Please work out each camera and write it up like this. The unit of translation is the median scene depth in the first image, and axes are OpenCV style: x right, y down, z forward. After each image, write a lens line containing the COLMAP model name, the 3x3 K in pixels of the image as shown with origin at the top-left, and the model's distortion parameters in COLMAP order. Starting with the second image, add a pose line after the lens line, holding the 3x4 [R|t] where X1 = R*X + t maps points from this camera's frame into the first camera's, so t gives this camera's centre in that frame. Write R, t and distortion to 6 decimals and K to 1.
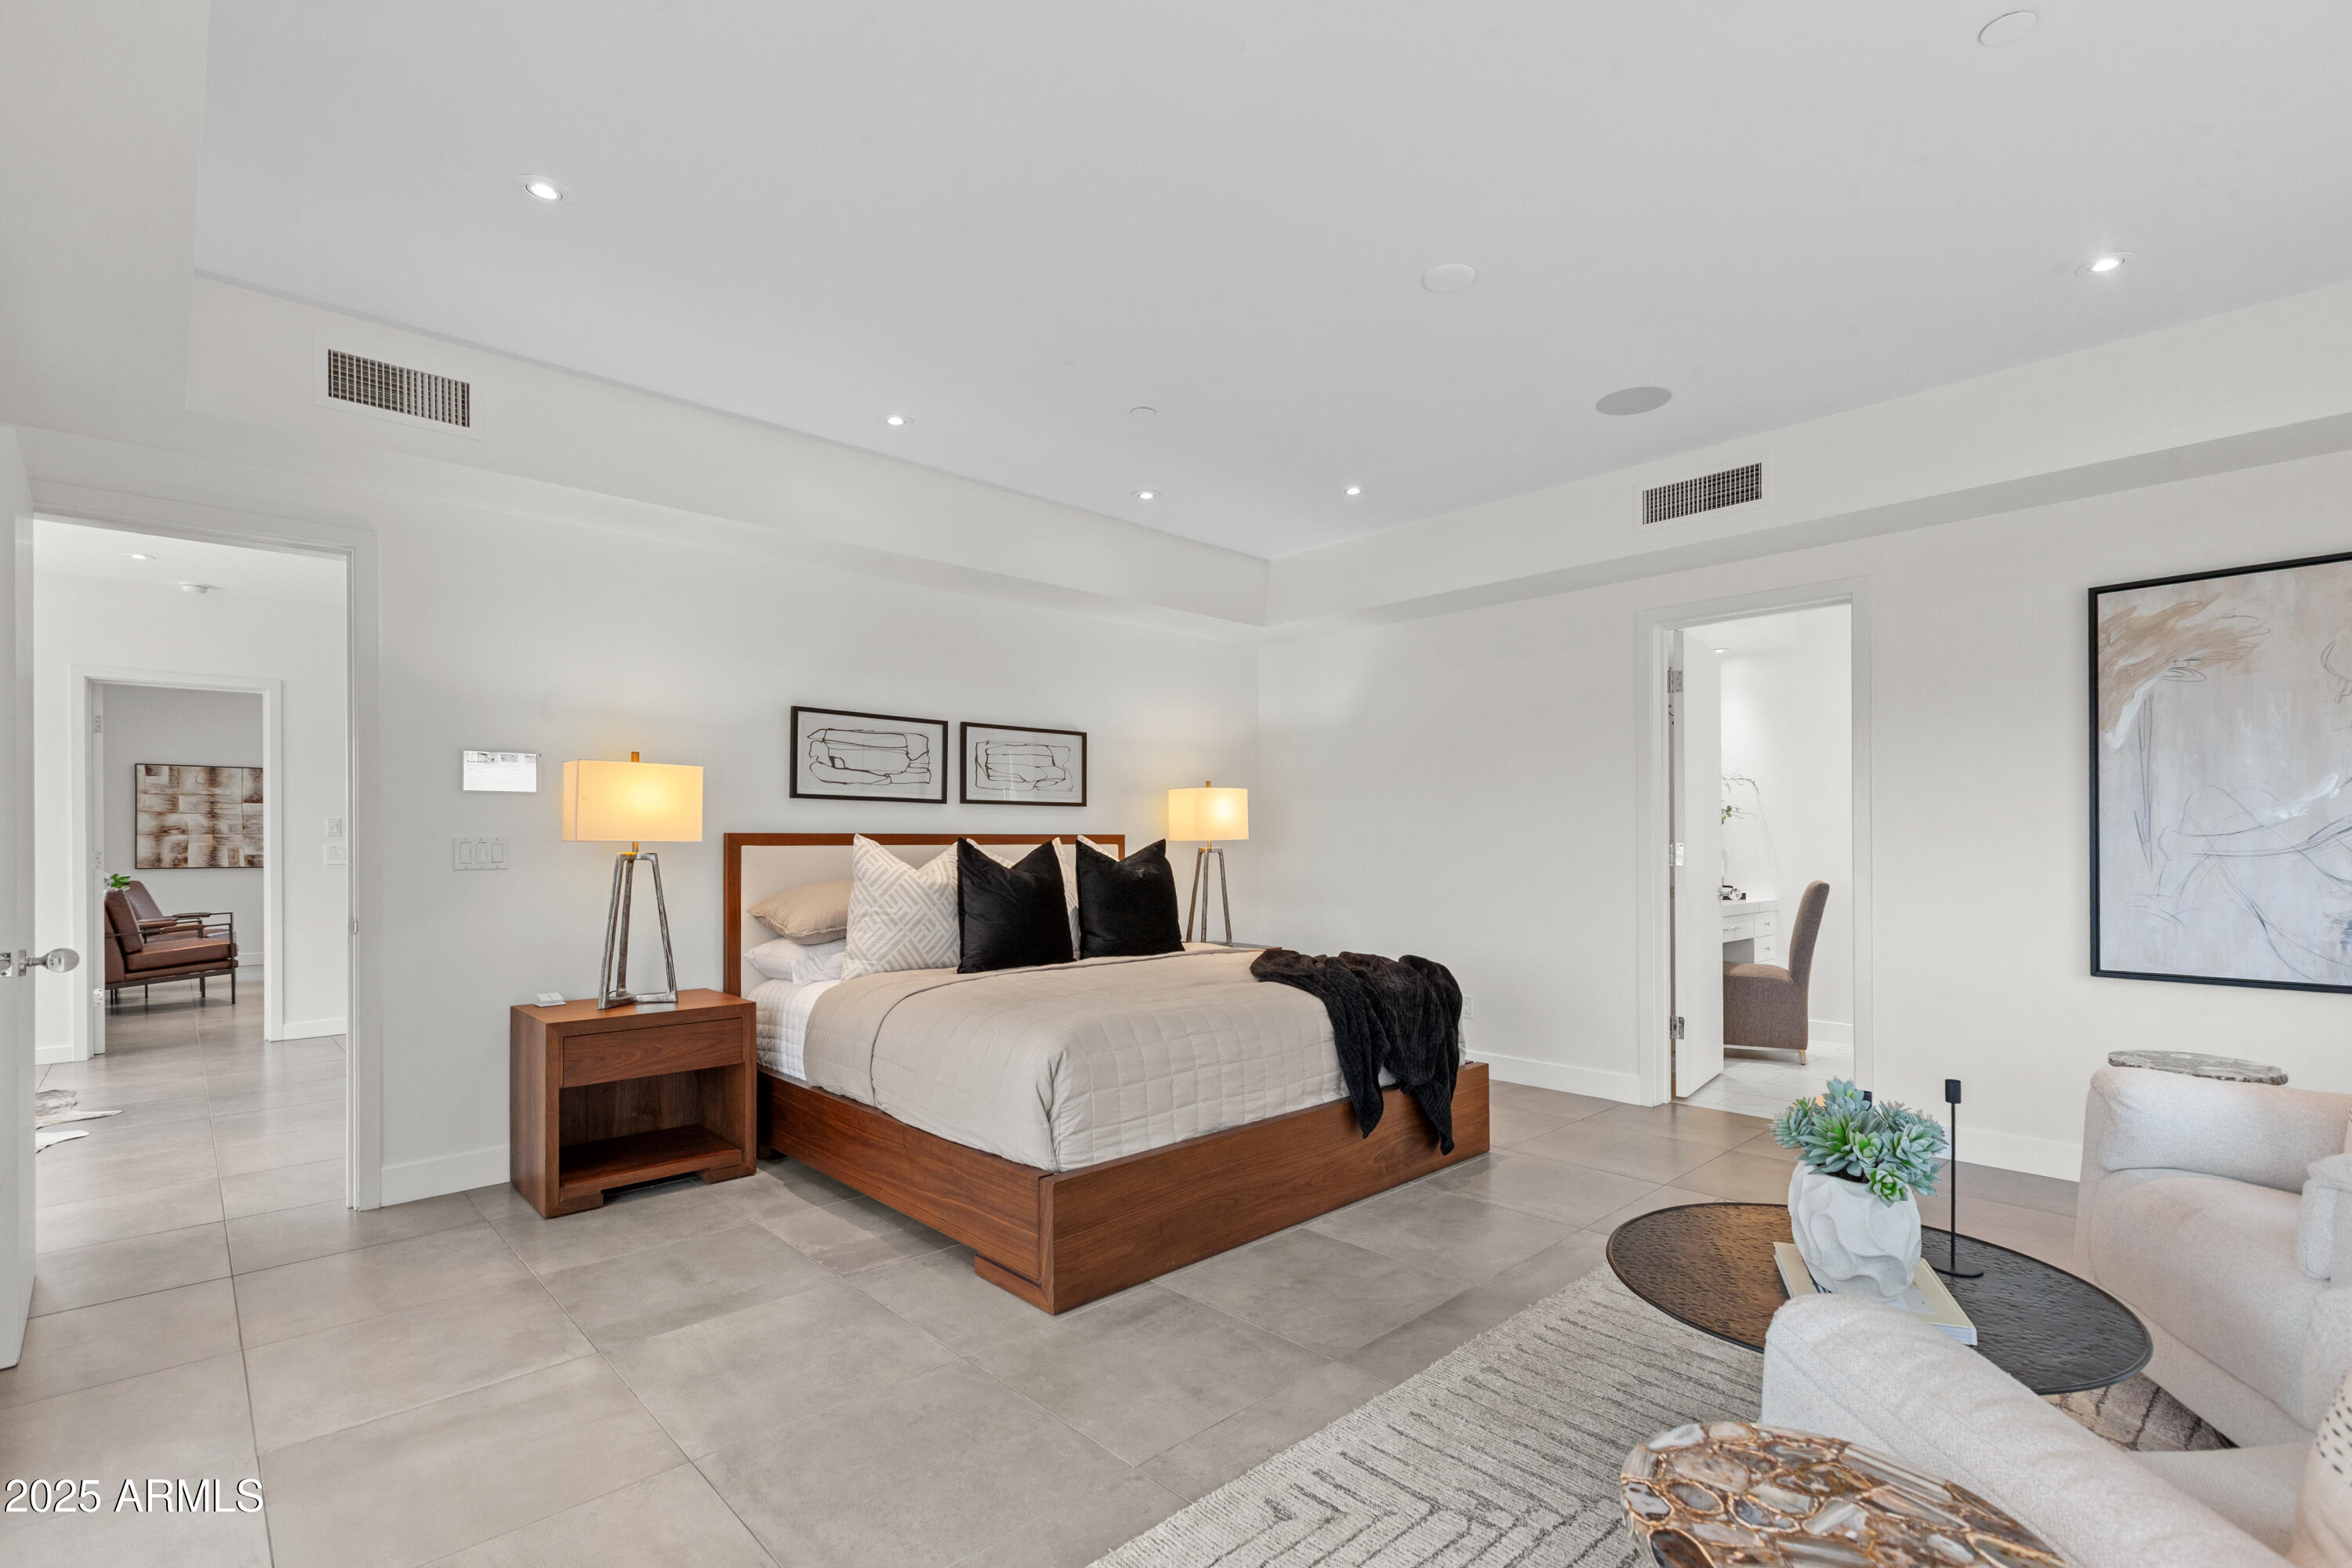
lens RADIAL K [[1070.3, 0, 1177.5], [0, 1070.3, 843.8], [0, 0, 1]] dist [0.002412, 0.000307]
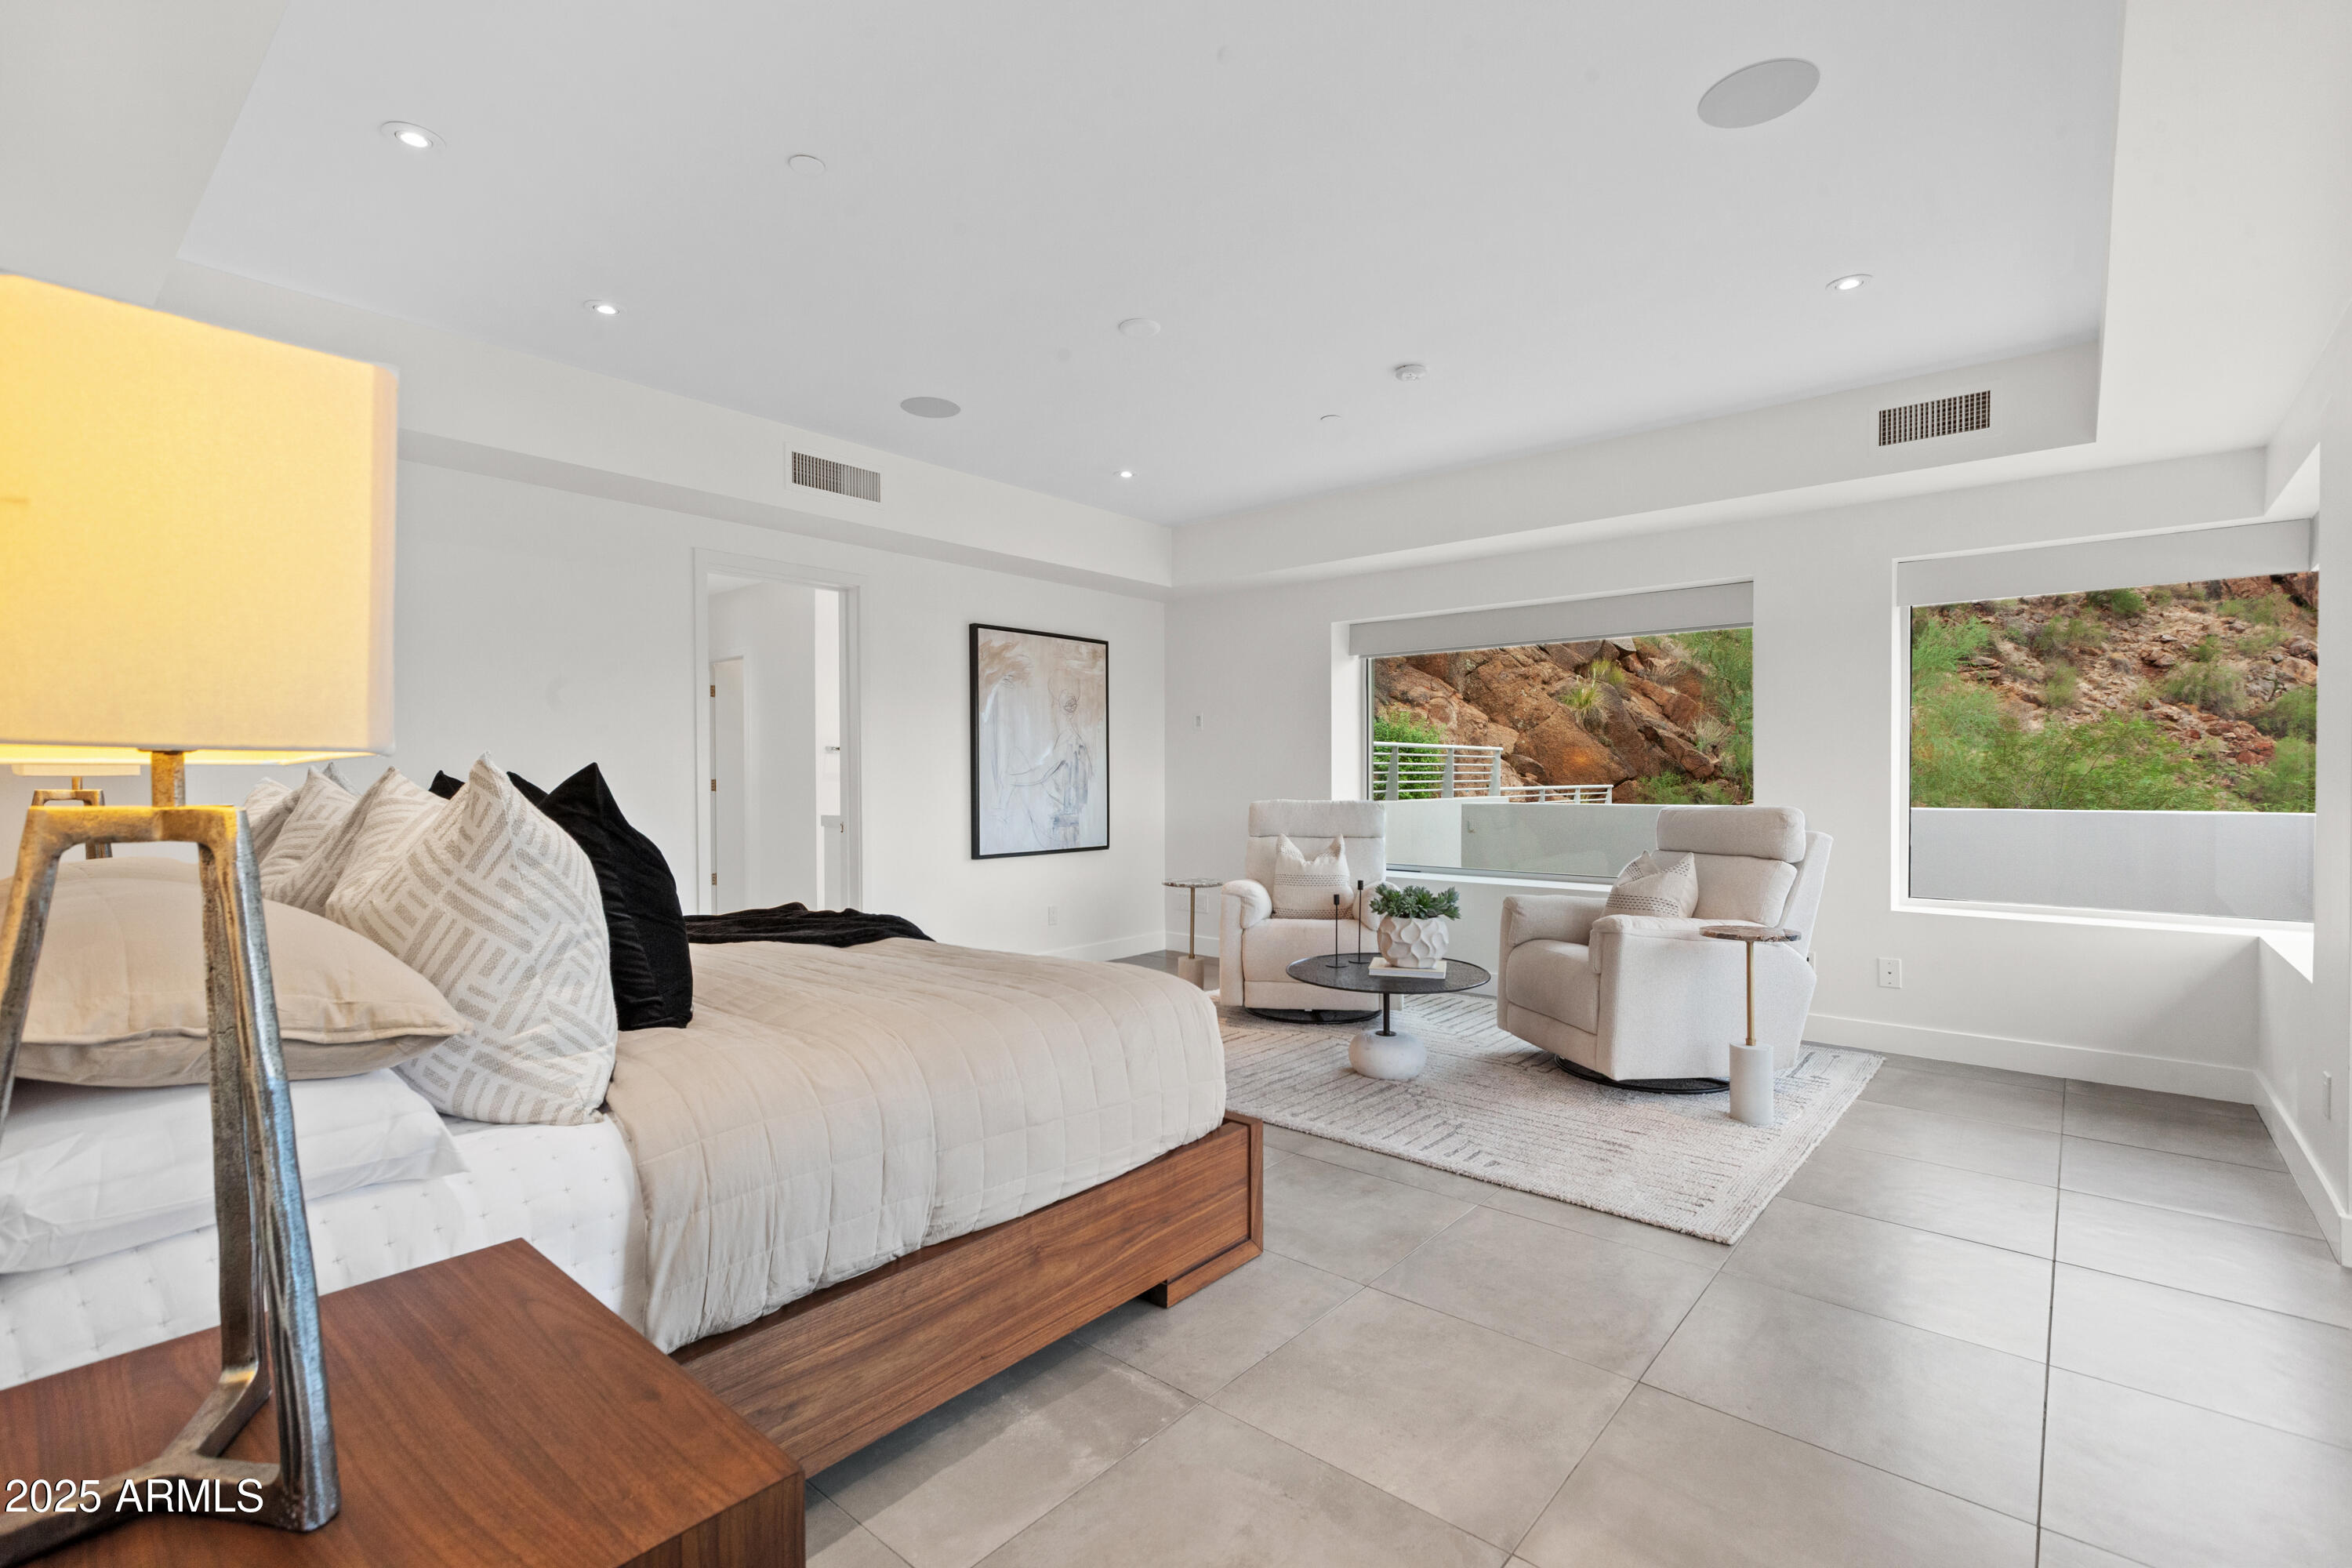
lens RADIAL K [[1060.6, 0, 1176.0], [0, 1060.6, 784.0], [0, 0, 1]] dist [-0.000393, -0.000100]
pose [[-0.111912, -0.003642, 0.993711, -0.947111], [0.001848, 0.999991, 0.003873, 0.003071], [-0.993716, 0.002270, -0.111904, 1.043913]]
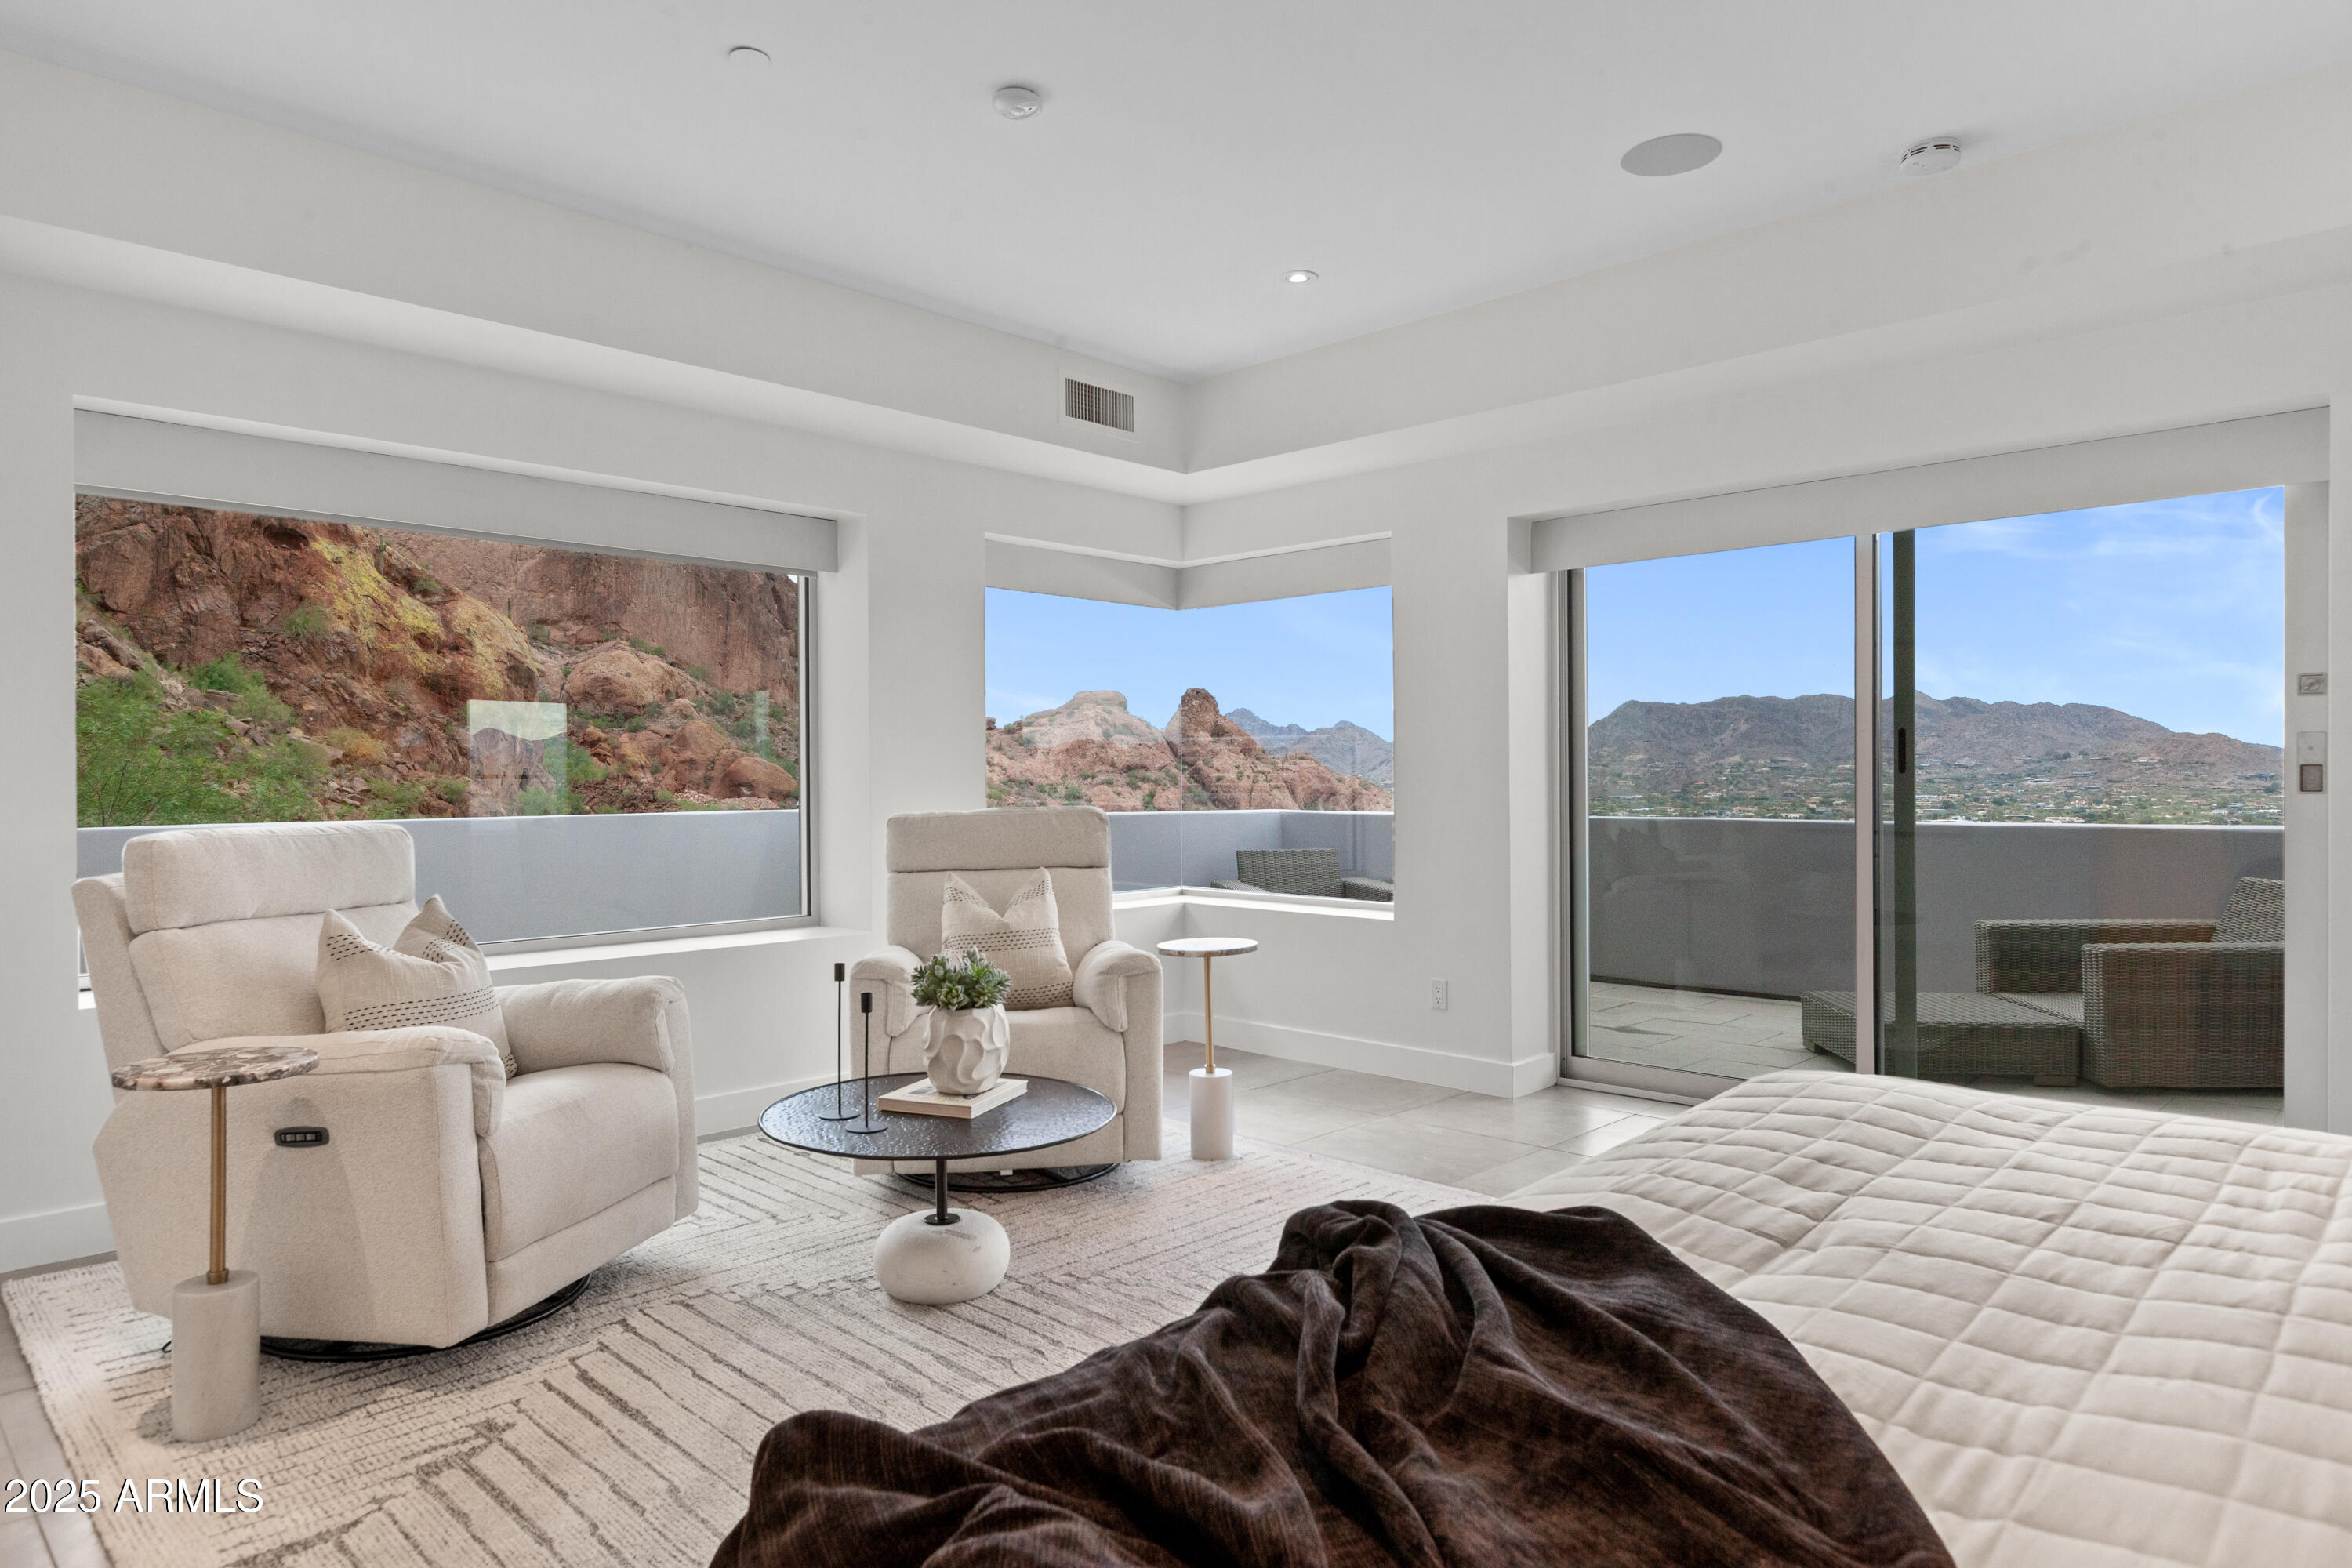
lens RADIAL K [[1419.1, 0, 1176.0], [0, 1419.1, 784.0], [0, 0, 1]] dist [0.000066, -0.000023]
pose [[-0.999296, 0.009894, -0.036185, 0.212836], [0.009440, 0.999875, 0.012691, -0.006997], [0.036306, 0.012341, -0.999265, 1.670407]]
